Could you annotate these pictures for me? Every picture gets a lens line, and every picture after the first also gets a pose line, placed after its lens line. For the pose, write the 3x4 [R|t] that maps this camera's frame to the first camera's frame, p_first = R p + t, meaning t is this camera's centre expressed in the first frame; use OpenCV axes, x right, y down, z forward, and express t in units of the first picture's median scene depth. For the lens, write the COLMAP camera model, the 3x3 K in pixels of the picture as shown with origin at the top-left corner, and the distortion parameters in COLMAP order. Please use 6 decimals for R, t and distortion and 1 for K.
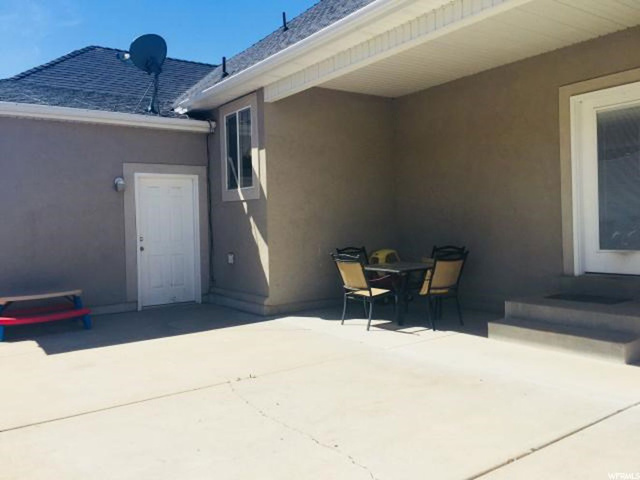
lens RADIAL K [[551.7, 0, 323.3], [0, 551.7, 226.3], [0, 0, 1]] dist [0.080151, -0.110793]
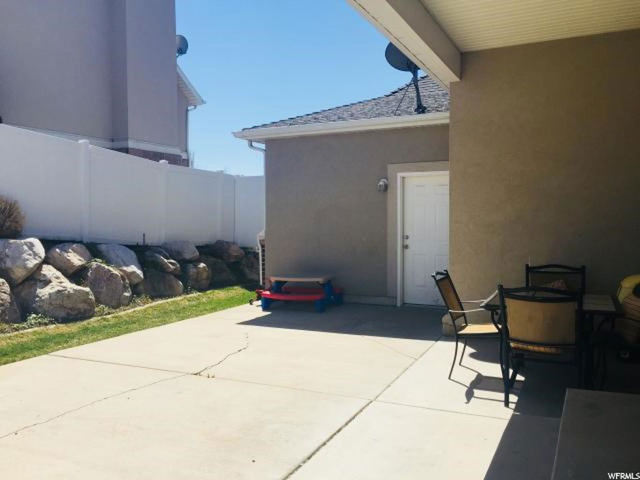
lens RADIAL K [[551.7, 0, 323.3], [0, 551.7, 226.3], [0, 0, 1]] dist [0.080151, -0.110793]
pose [[0.477677, 0.033301, -0.877904, 0.507324], [-0.014783, 0.999445, 0.029868, -0.026146], [0.878411, -0.001289, 0.477904, 0.393816]]
